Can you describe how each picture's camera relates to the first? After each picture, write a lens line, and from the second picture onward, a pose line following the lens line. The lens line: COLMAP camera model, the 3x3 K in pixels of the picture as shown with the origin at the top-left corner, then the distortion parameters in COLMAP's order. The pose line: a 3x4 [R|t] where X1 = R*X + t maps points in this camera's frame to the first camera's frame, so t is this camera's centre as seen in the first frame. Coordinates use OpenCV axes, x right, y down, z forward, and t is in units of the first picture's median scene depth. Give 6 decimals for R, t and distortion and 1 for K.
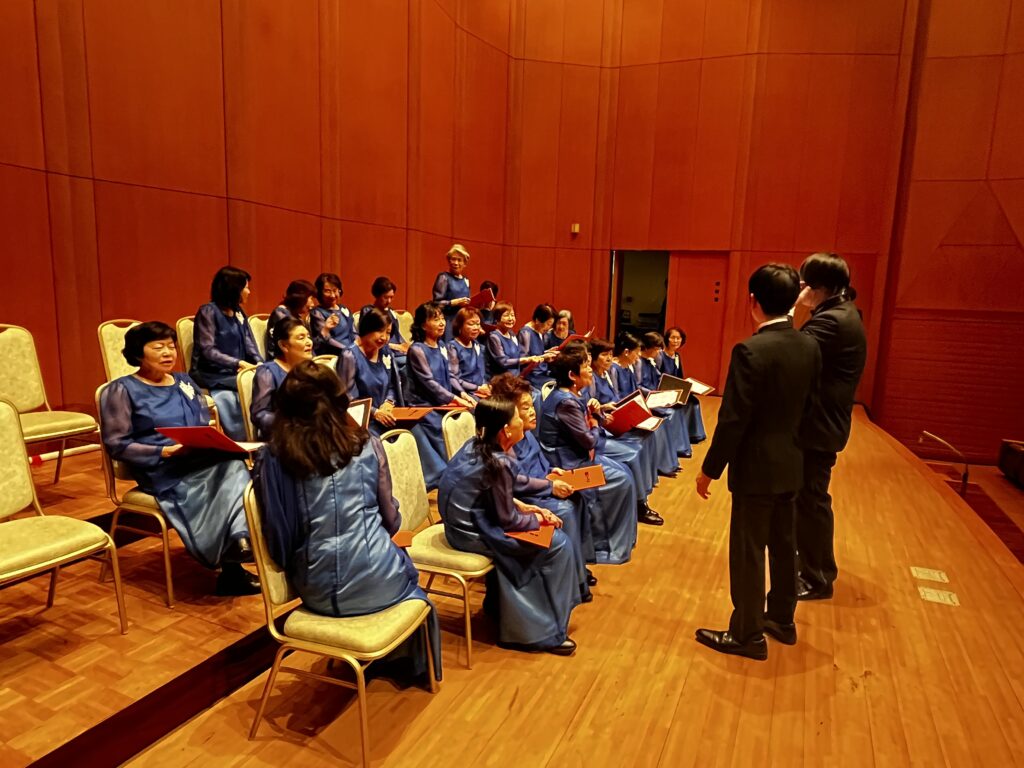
lens RADIAL K [[652.5, 0, 512.0], [0, 652.5, 384.0], [0, 0, 1]] dist [0.004282, 0.000215]
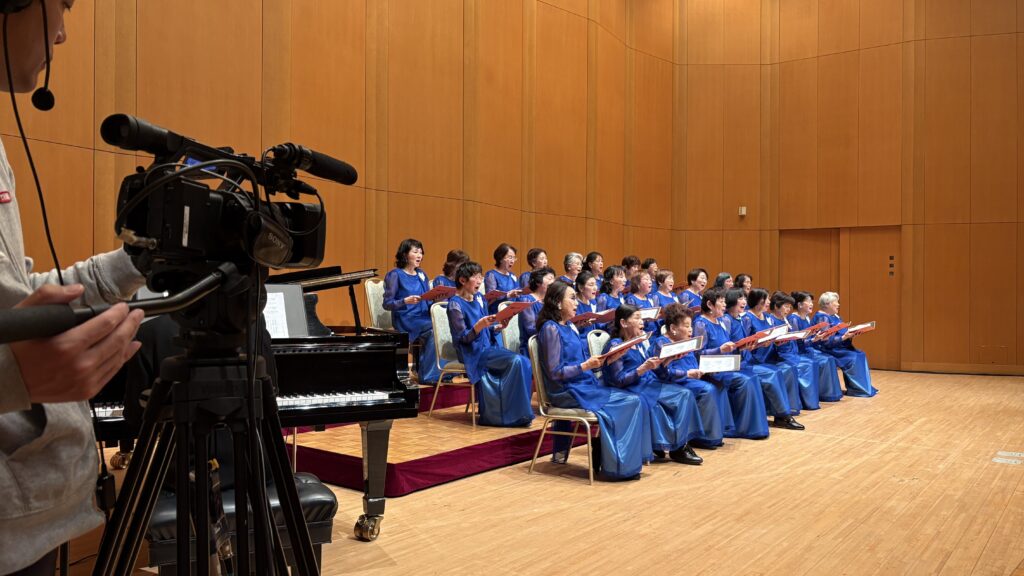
lens RADIAL K [[782.0, 0, 512.0], [0, 782.0, 288.0], [0, 0, 1]] dist [0.015258, -0.002081]
pose [[0.973835, -0.027083, -0.225635, 0.023167], [-0.007946, 0.988208, -0.152910, 0.107095], [0.227116, 0.150702, 0.962137, -0.376555]]
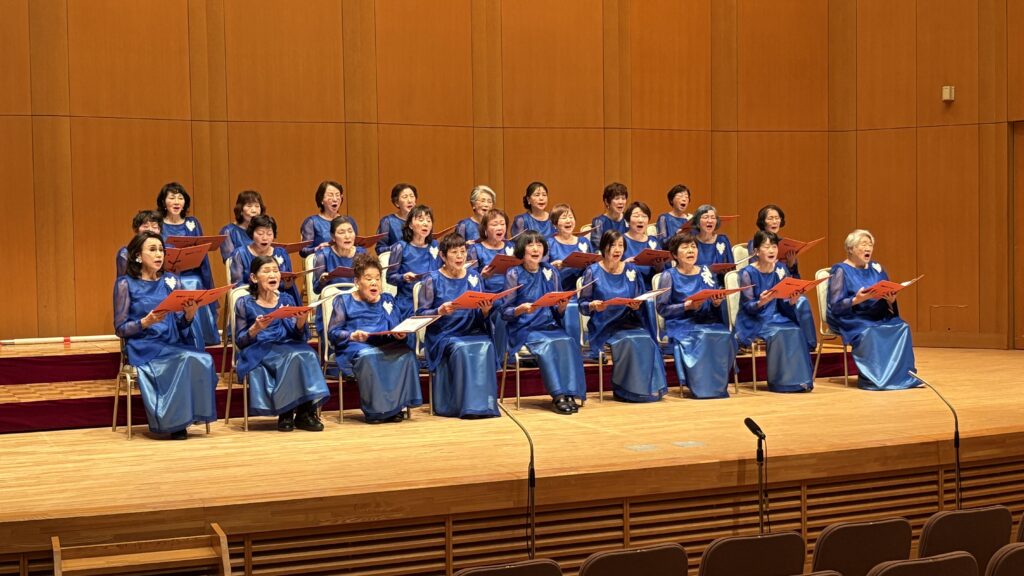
lens RADIAL K [[1448.4, 0, 512.0], [0, 1448.4, 288.0], [0, 0, 1]] dist [0.073726, -0.103709]
pose [[0.761258, -0.018838, -0.648175, 0.932719], [-0.055523, 0.994013, -0.094098, 0.138951], [0.646067, 0.107622, 0.755655, -0.421722]]
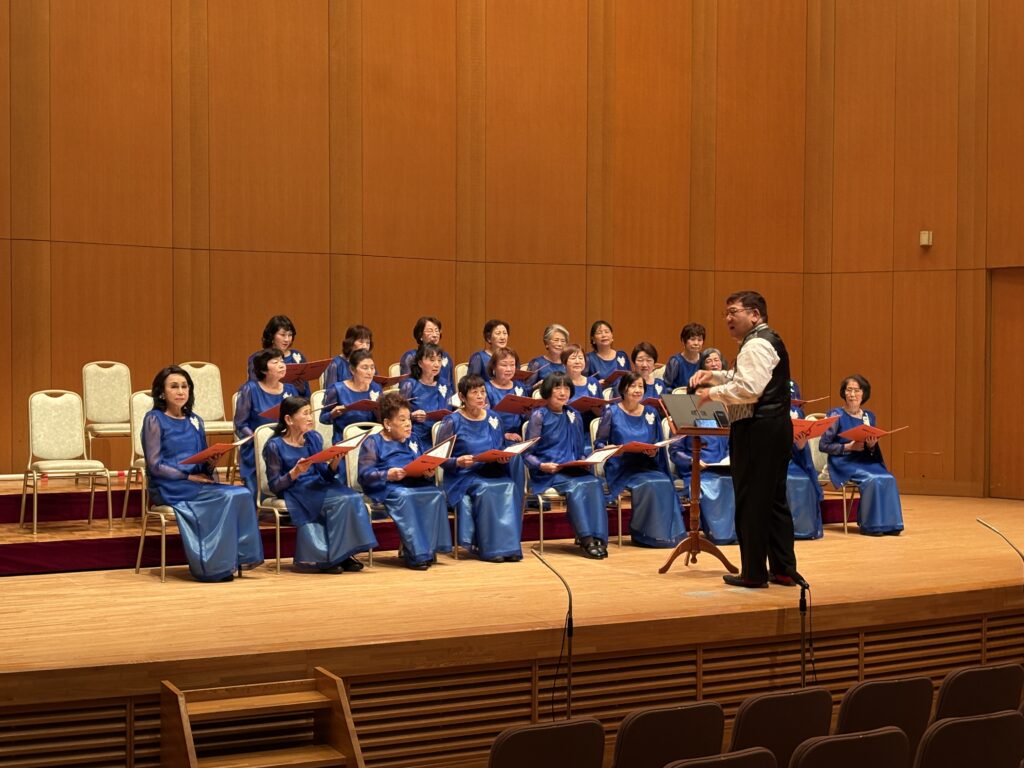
lens RADIAL K [[1534.9, 0, 486.0], [0, 1534.9, 385.8], [0, 0, 1]] dist [0.179569, -0.773553]
pose [[0.811749, -0.024265, -0.583502, 0.836085], [-0.061951, 0.989921, -0.127349, 0.153796], [0.580711, 0.139524, 0.802065, -0.551020]]
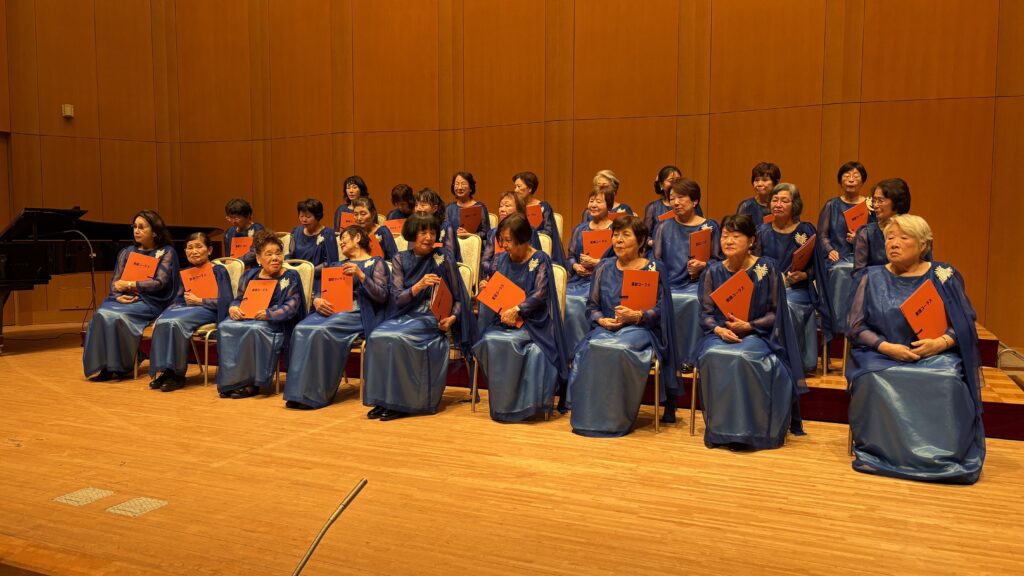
lens RADIAL K [[782.0, 0, 512.0], [0, 782.0, 288.0], [0, 0, 1]] dist [0.015258, -0.002081]
pose [[0.013015, 0.037344, -0.999218, 0.740449], [-0.149320, 0.988170, 0.034987, -0.012168], [0.988703, 0.148748, 0.018438, 0.678466]]
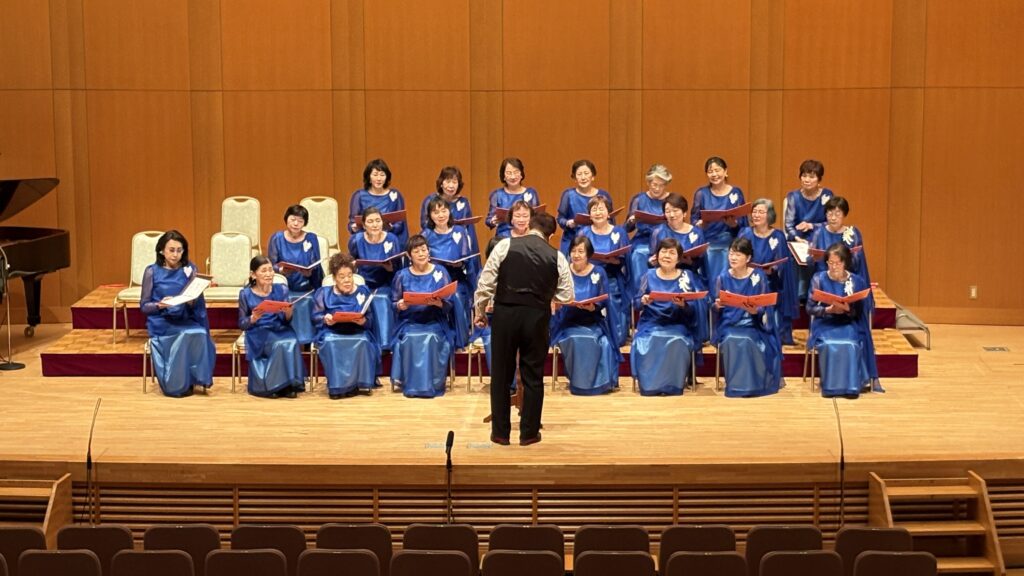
lens RADIAL K [[2234.4, 0, 512.0], [0, 2234.4, 288.0], [0, 0, 1]] dist [0.182168, -0.352809]
pose [[0.383861, 0.103486, -0.917574, 2.260609], [-0.117202, 0.991124, 0.062750, -0.139437], [0.915923, 0.083454, 0.392582, -0.303591]]
